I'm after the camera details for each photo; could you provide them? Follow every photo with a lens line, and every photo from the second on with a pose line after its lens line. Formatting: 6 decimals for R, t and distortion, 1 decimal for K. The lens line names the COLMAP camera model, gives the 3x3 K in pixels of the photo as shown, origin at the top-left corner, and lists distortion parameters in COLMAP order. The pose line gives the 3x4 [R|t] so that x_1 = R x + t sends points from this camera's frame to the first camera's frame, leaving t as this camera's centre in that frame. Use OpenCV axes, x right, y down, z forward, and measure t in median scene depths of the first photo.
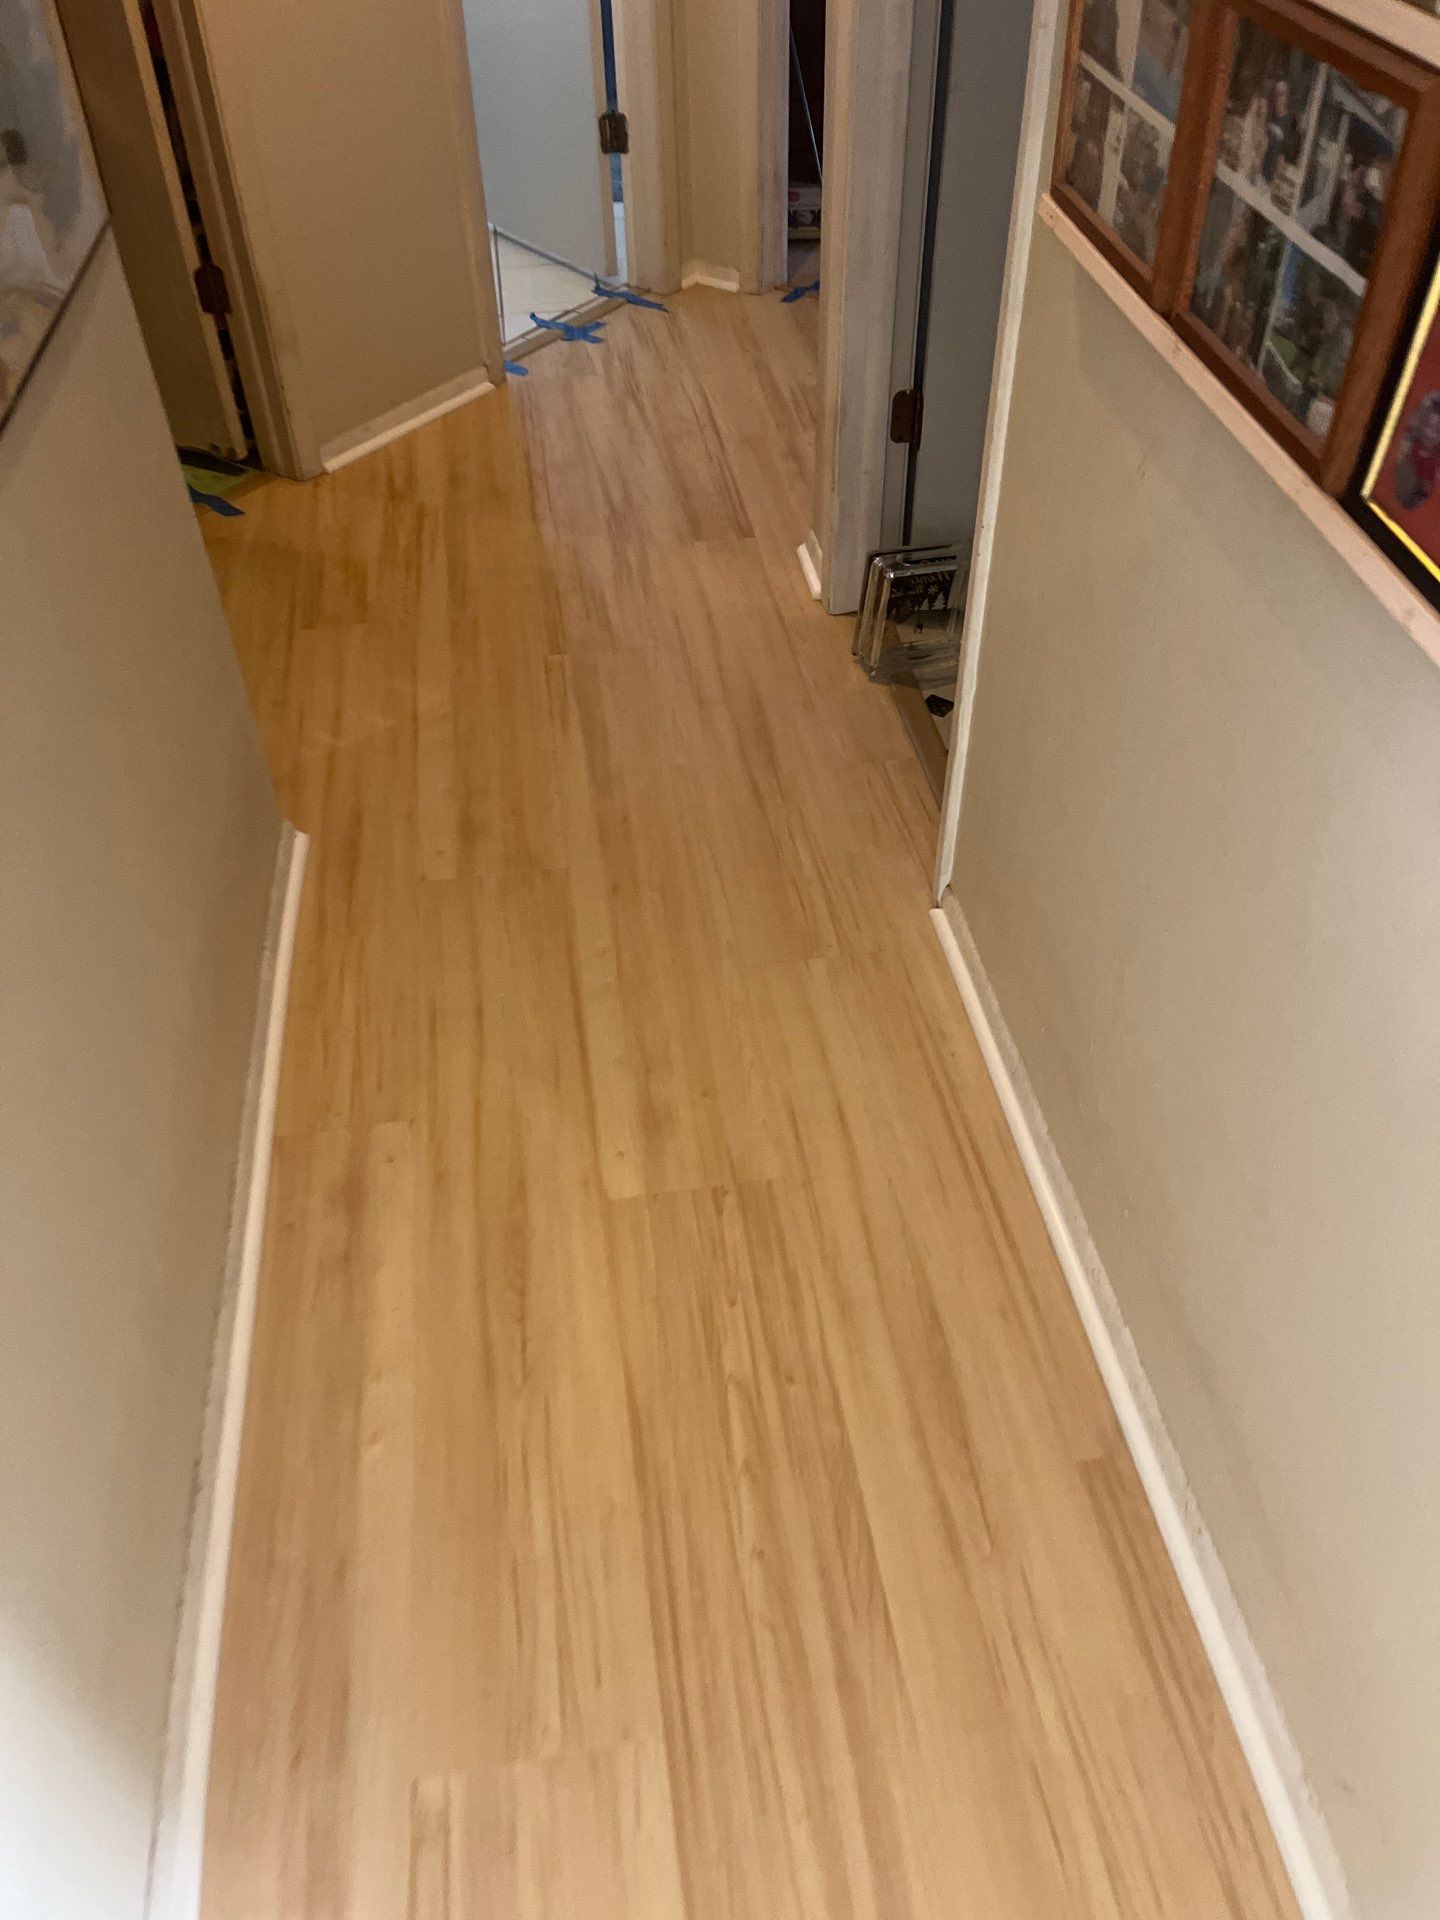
lens RADIAL K [[1435.5, 0, 720.0], [0, 1435.5, 960.0], [0, 0, 1]] dist [0.029742, -0.002036]
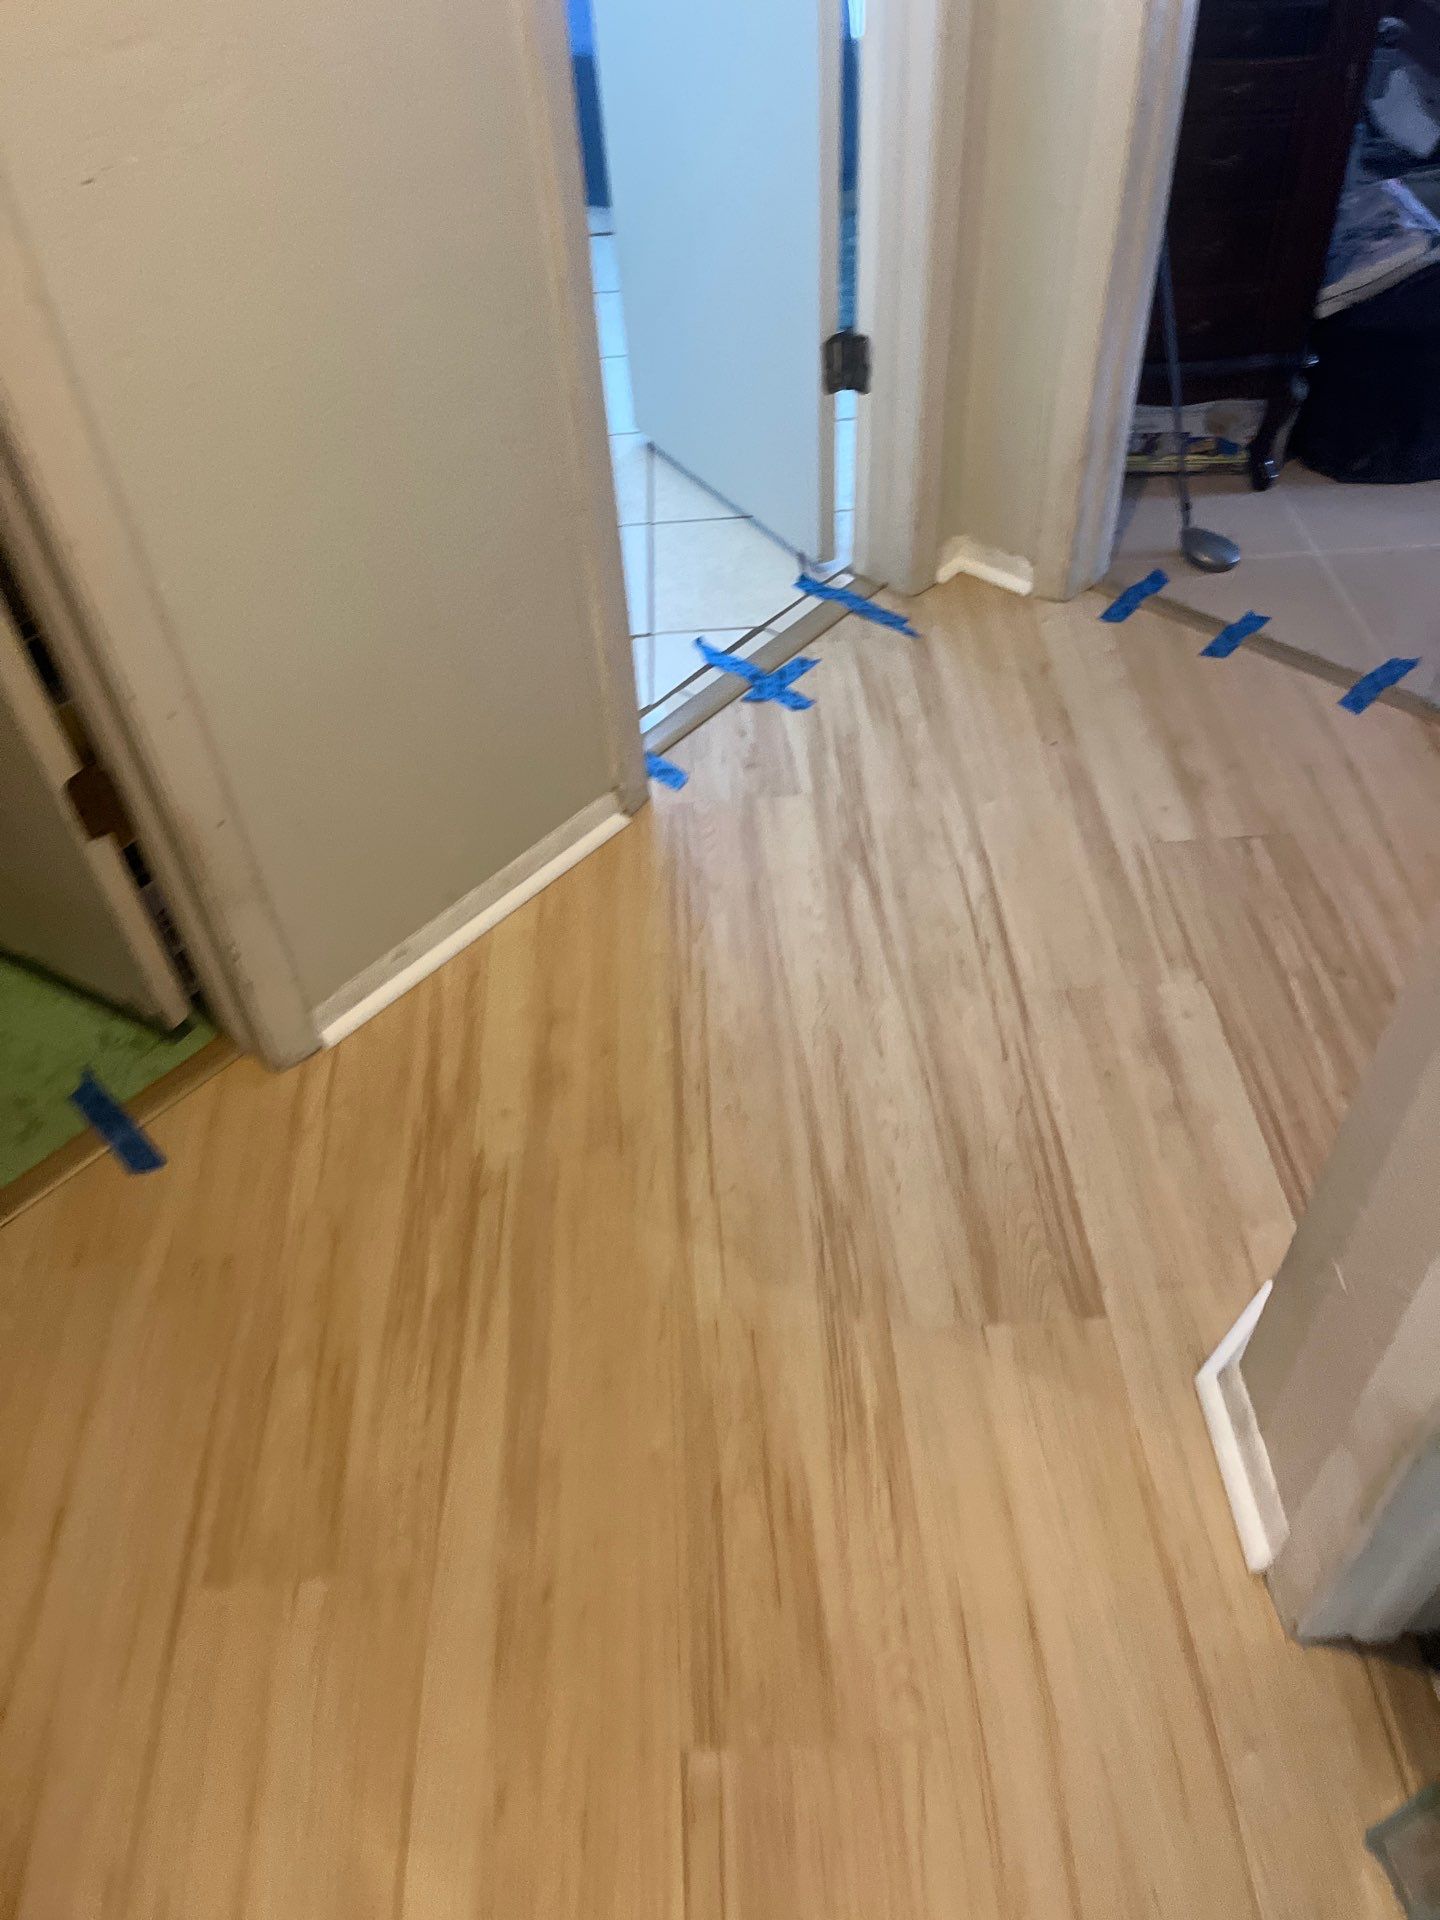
lens RADIAL K [[1449.6, 0, 725.6], [0, 1449.6, 955.9], [0, 0, 1]] dist [0.075600, -0.121553]
pose [[0.994586, 0.052426, -0.089719, -0.061789], [-0.048581, 0.997827, 0.044519, -0.385074], [0.091858, -0.039920, 0.994972, 0.419047]]
